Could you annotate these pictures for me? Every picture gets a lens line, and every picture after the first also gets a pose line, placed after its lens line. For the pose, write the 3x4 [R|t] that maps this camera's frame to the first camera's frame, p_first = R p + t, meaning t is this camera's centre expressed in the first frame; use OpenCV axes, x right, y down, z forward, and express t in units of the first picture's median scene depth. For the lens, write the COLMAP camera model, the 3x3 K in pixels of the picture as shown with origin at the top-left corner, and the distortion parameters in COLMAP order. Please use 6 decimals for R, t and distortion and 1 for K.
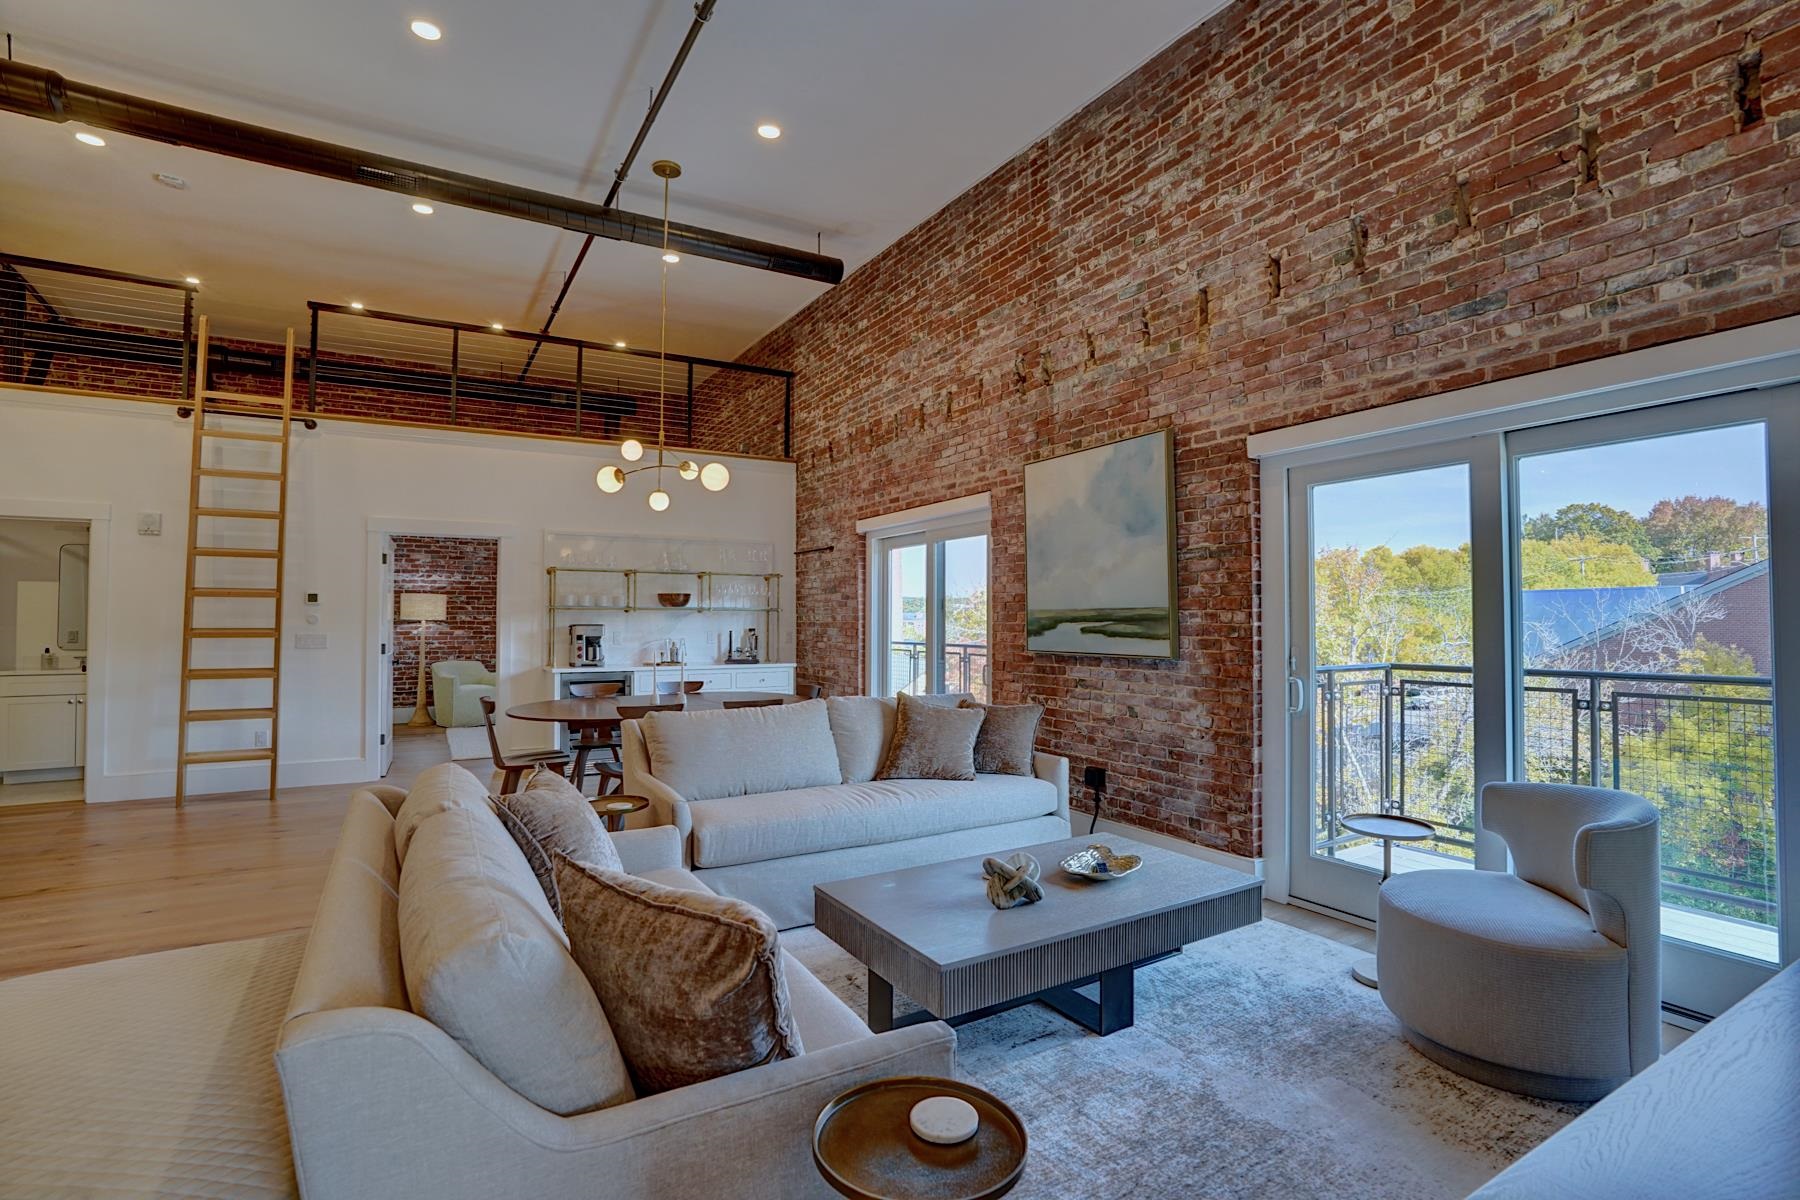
lens RADIAL K [[840.8, 0, 895.6], [0, 840.8, 597.5], [0, 0, 1]] dist [-0.065220, 0.026082]
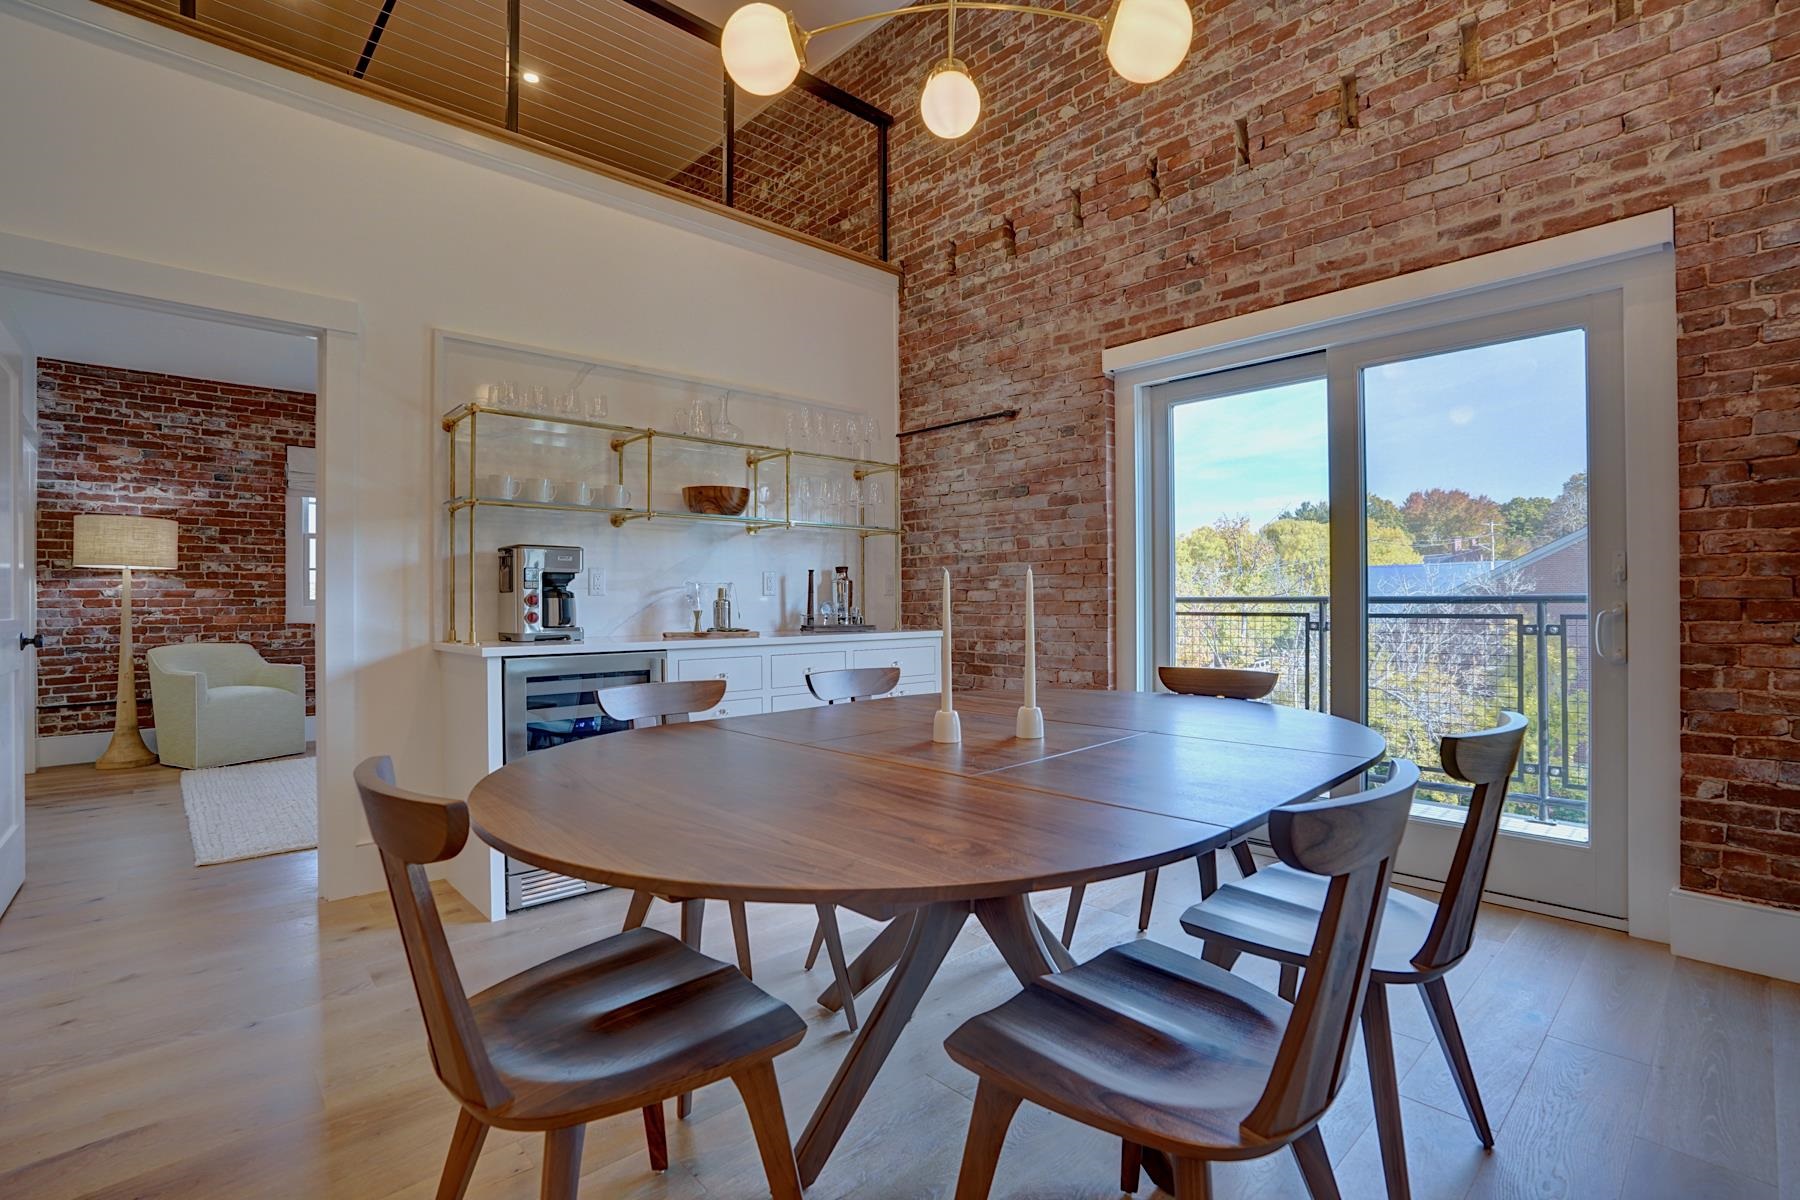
lens RADIAL K [[840.8, 0, 899.1], [0, 840.8, 596.7], [0, 0, 1]] dist [-0.065220, 0.026082]
pose [[0.974085, -0.005962, 0.226104, -0.454257], [0.001561, 0.999806, 0.019639, 0.080346], [-0.226177, -0.018777, 0.973905, 0.837161]]
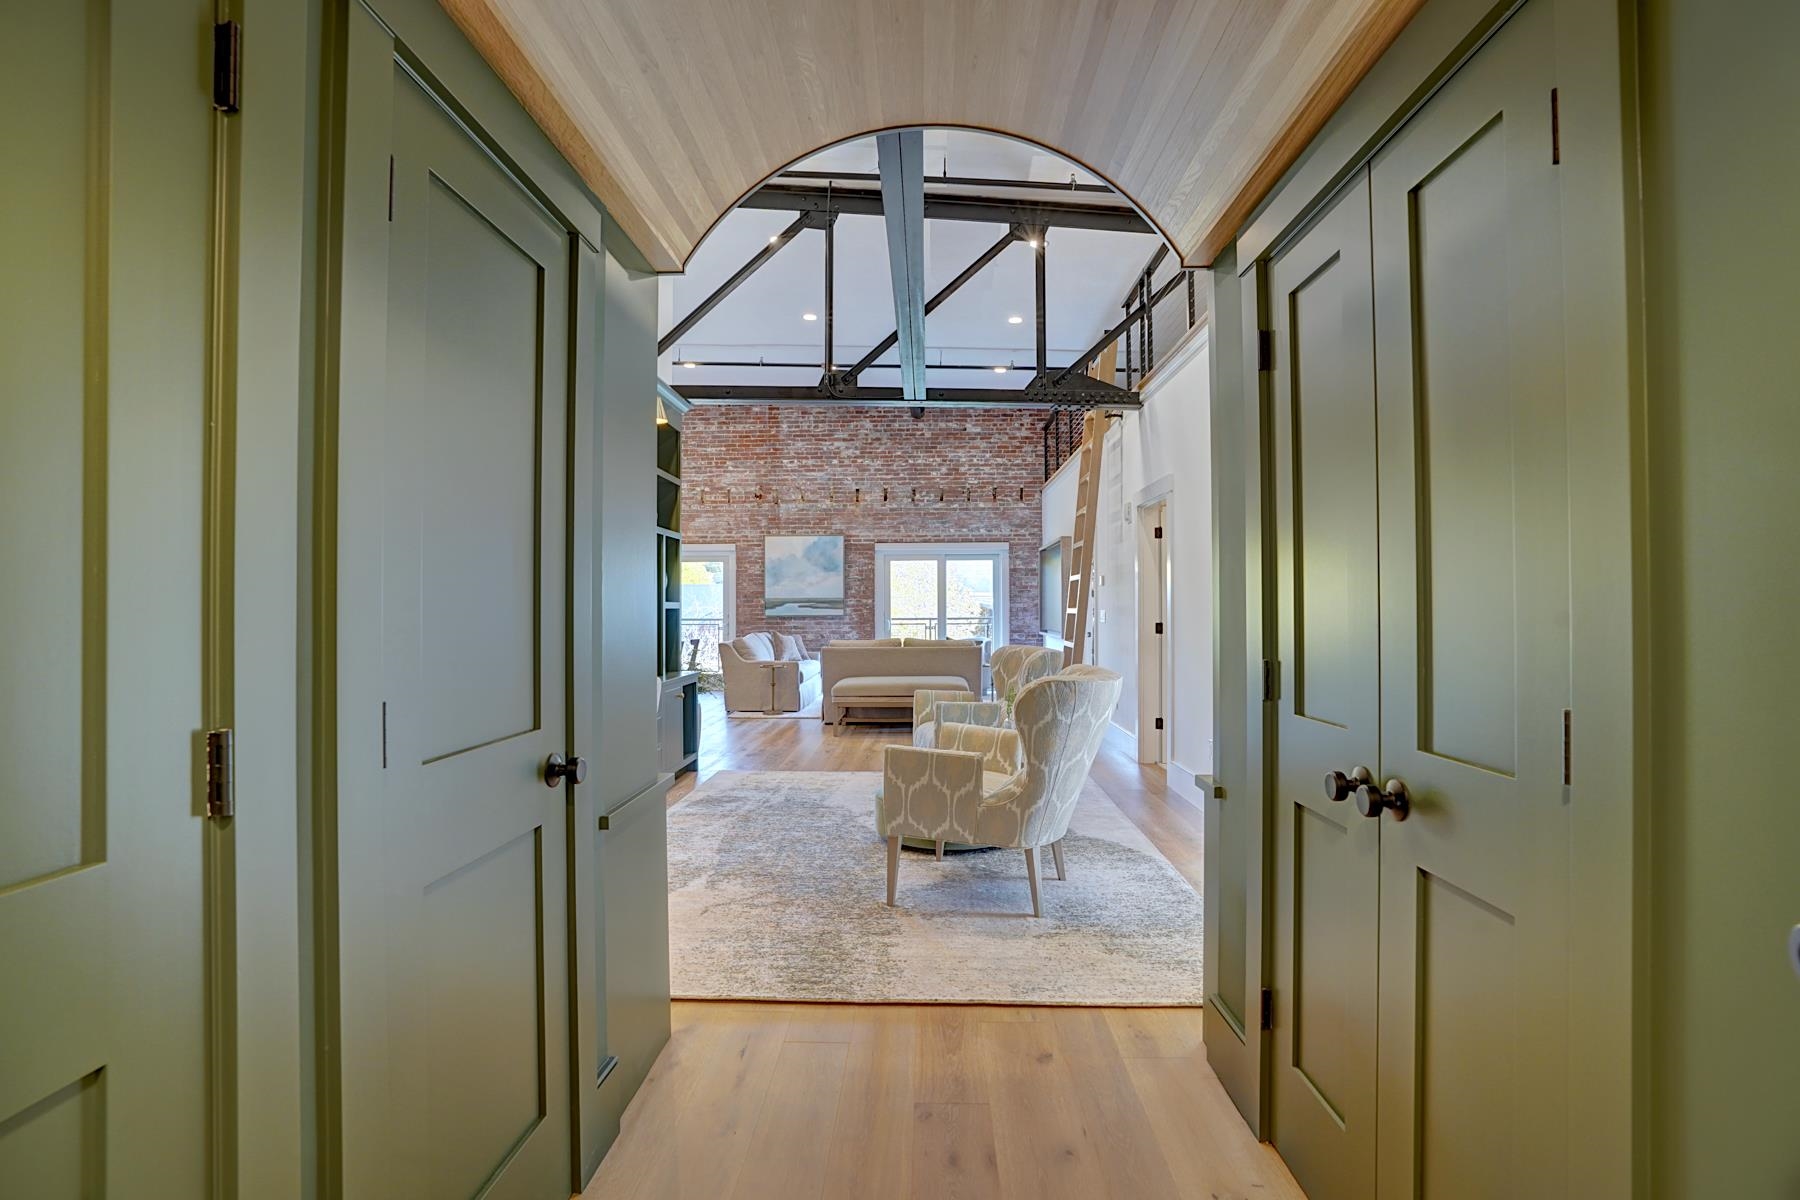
lens RADIAL K [[822.2, 0, 889.2], [0, 822.2, 595.2], [0, 0, 1]] dist [-0.053261, -0.000046]
pose [[0.523982, 0.006715, 0.851703, -1.830209], [-0.019429, 0.999803, 0.004070, -0.010560], [-0.851508, -0.018680, 0.524009, -0.561915]]
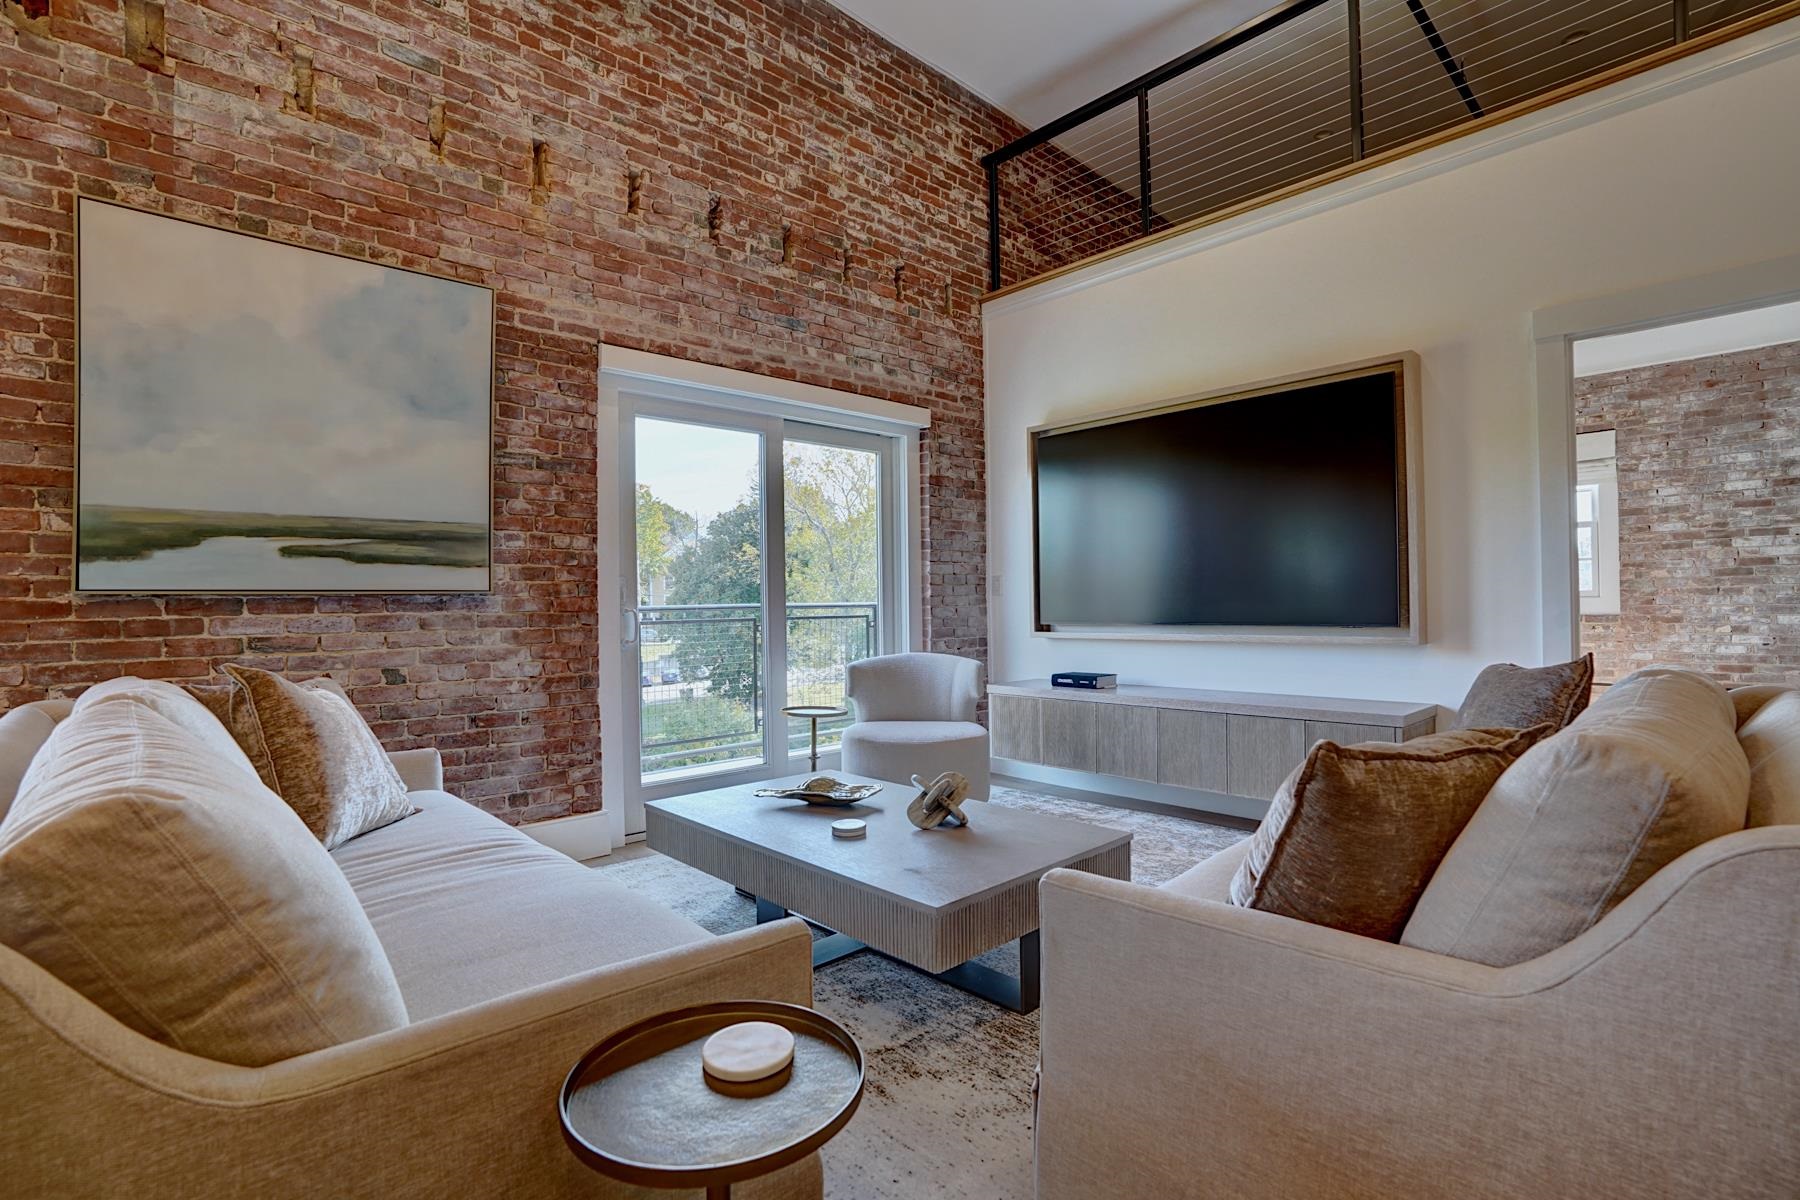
lens RADIAL K [[840.8, 0, 906.6], [0, 840.8, 598.0], [0, 0, 1]] dist [-0.065220, 0.026082]
pose [[-0.229603, 0.012276, 0.973207, -0.443421], [-0.012368, 0.999803, -0.015529, 0.078012], [-0.973206, -0.015603, -0.229406, 0.738303]]
